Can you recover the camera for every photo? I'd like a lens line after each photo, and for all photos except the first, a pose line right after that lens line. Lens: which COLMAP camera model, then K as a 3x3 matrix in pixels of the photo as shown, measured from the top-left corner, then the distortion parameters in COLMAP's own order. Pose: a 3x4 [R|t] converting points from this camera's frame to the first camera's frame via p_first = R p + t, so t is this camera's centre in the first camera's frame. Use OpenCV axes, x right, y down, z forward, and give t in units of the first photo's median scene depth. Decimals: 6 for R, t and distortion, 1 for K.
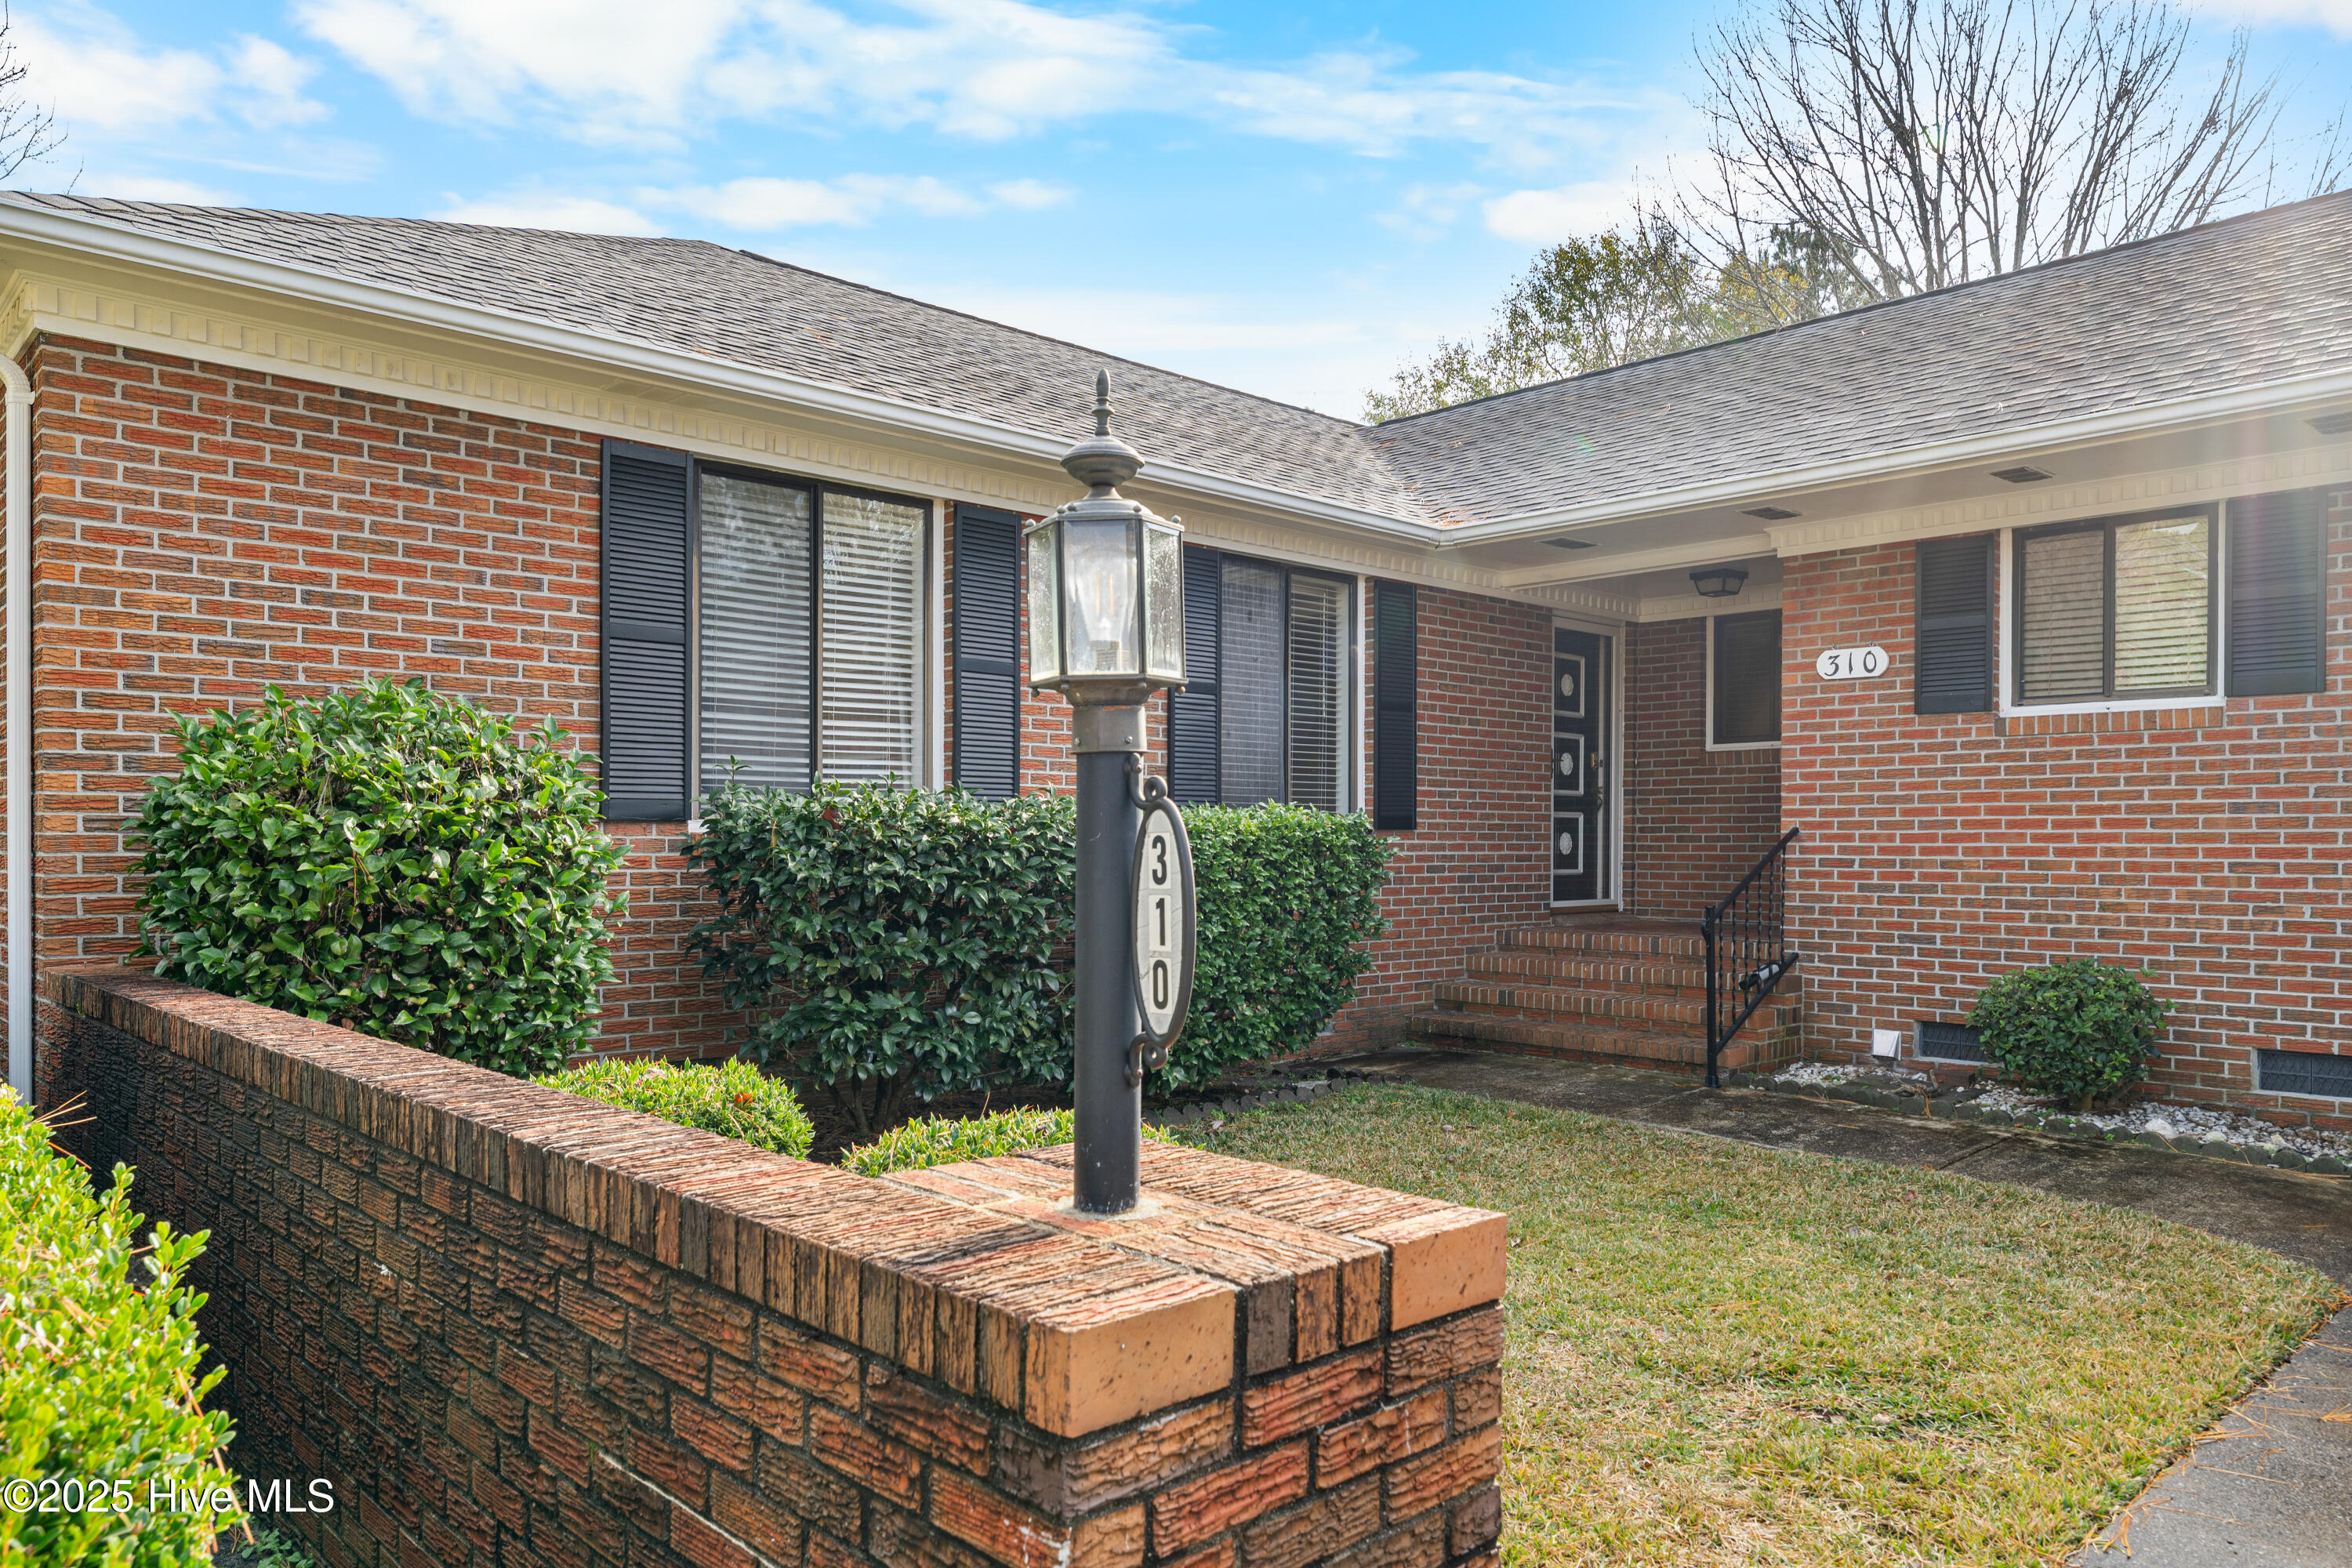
lens RADIAL K [[1603.7, 0, 1187.3], [0, 1603.7, 884.2], [0, 0, 1]] dist [-0.008195, -0.001199]
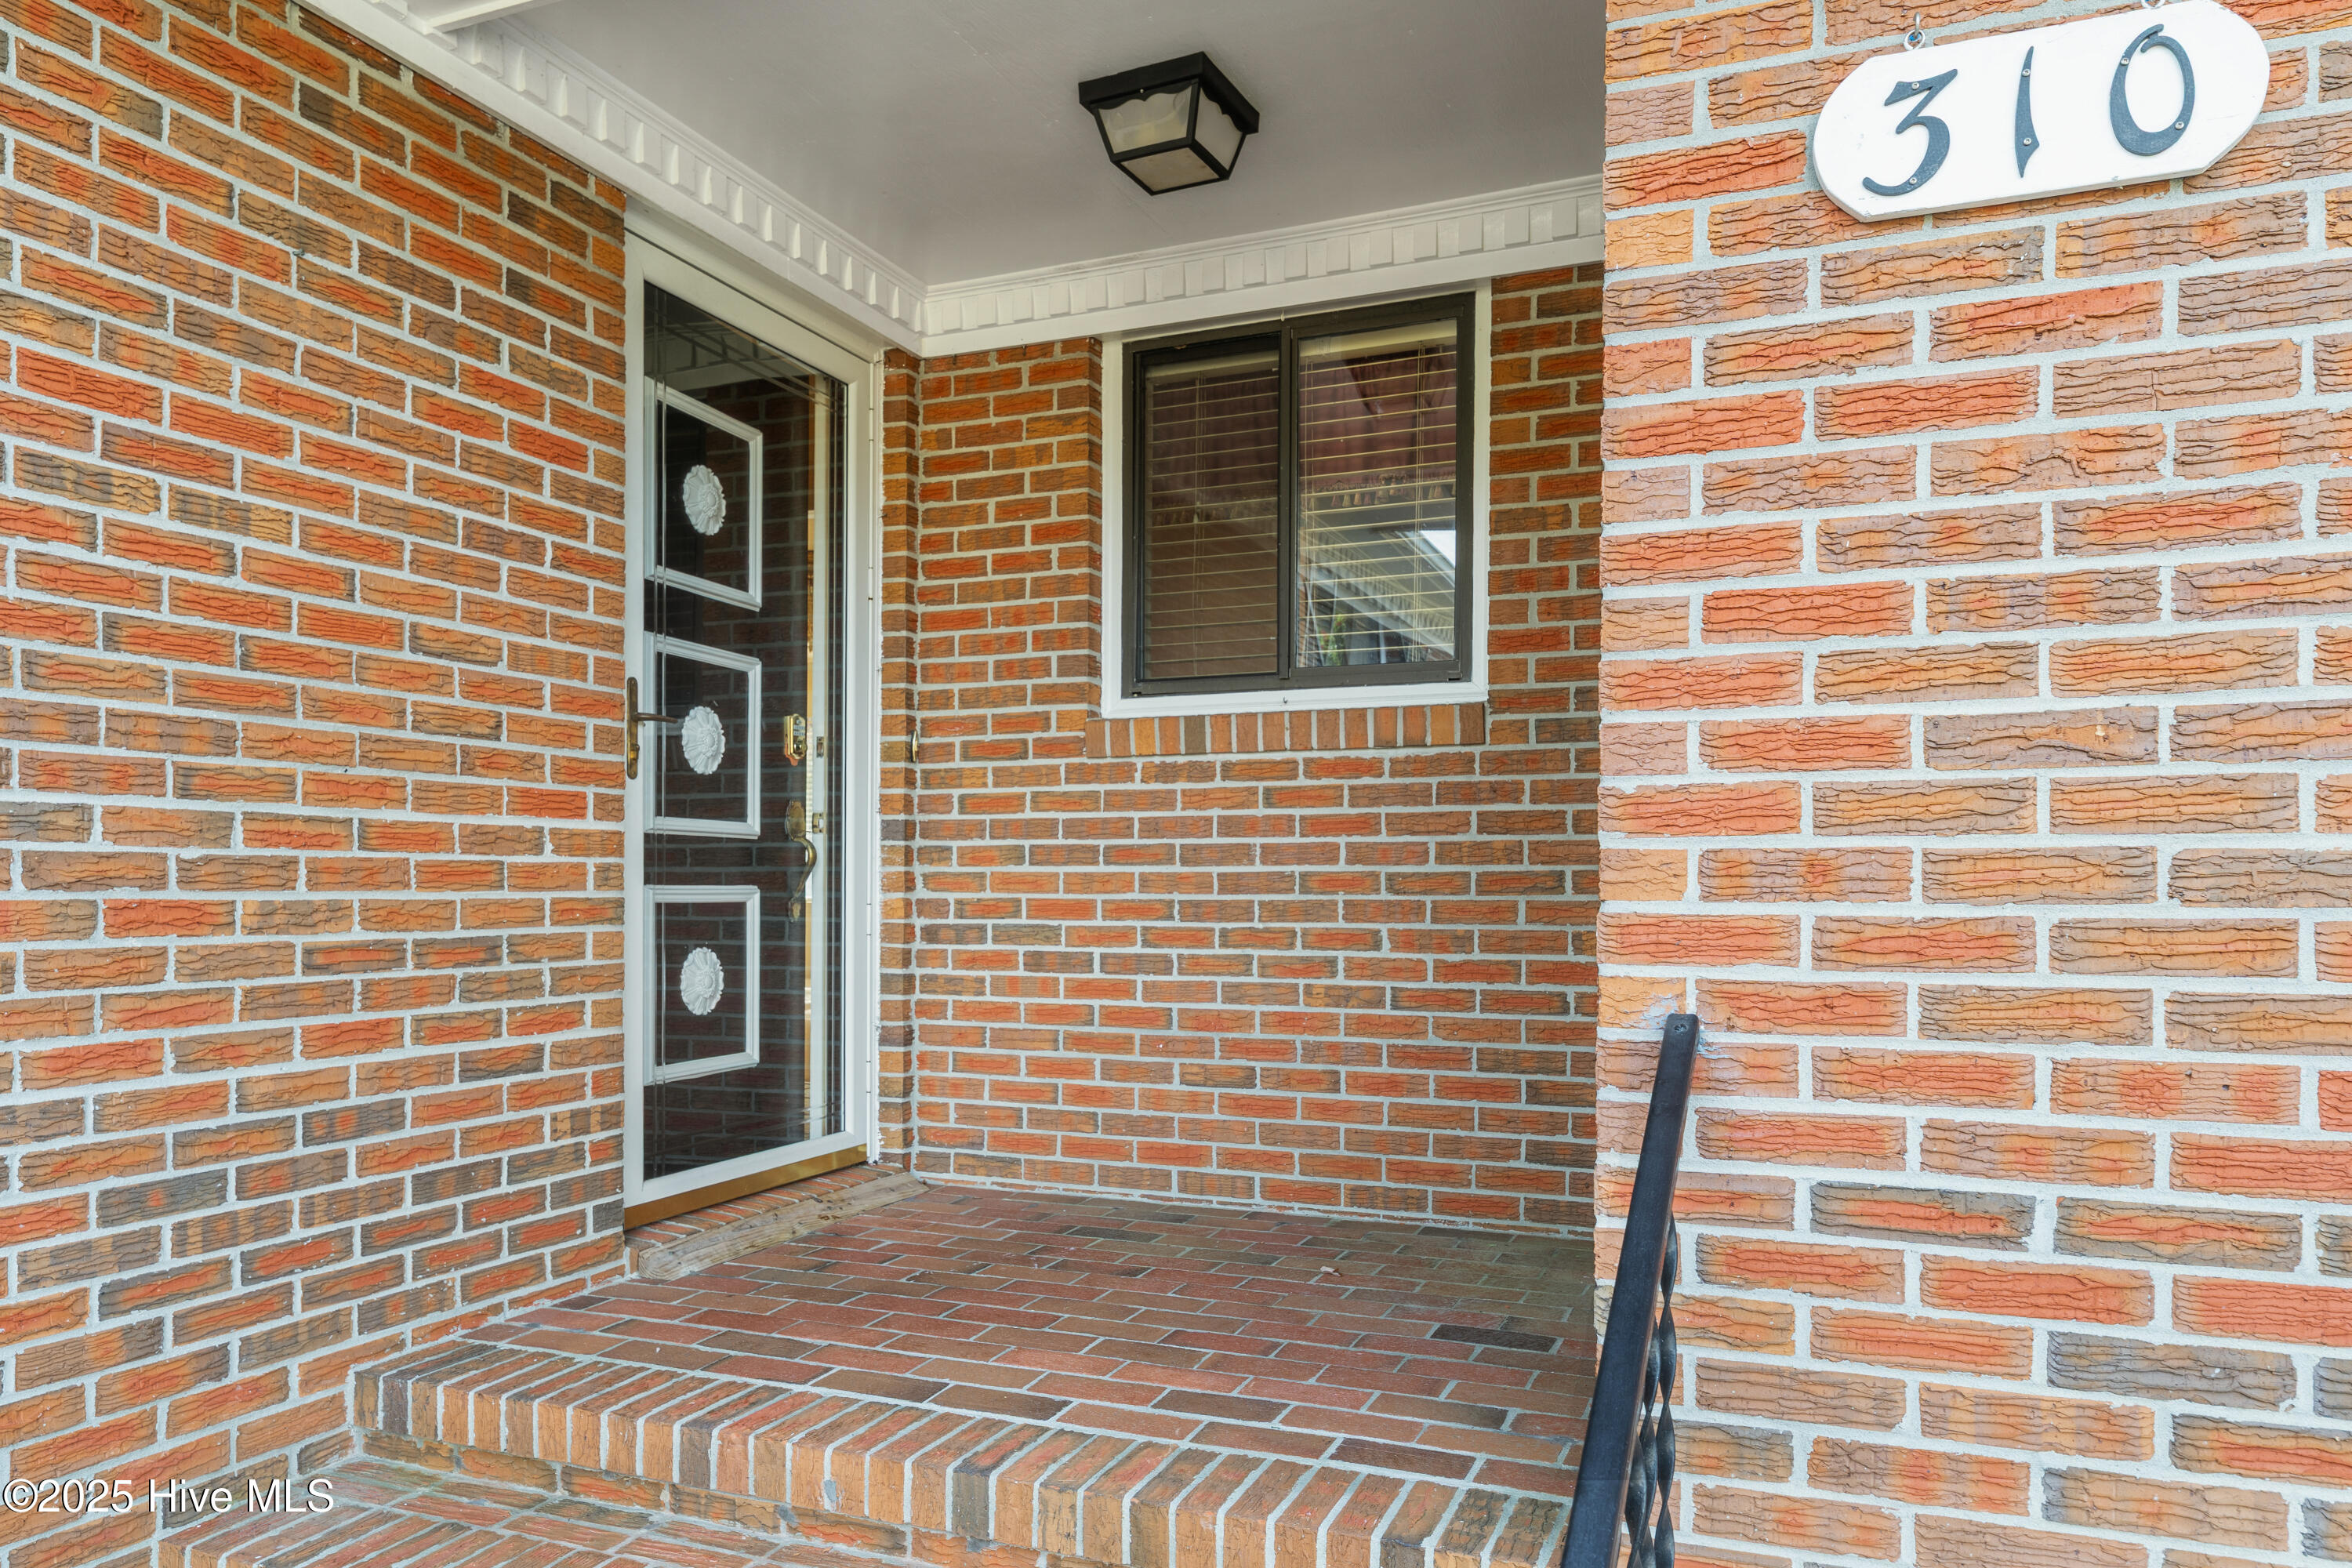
lens RADIAL K [[1603.7, 0, 1187.3], [0, 1603.7, 884.2], [0, 0, 1]] dist [-0.008195, -0.001199]
pose [[0.912895, 0.002720, 0.408185, 0.196681], [0.008340, 0.999645, -0.025313, -0.036956], [-0.408109, 0.026512, 0.912548, 0.672855]]
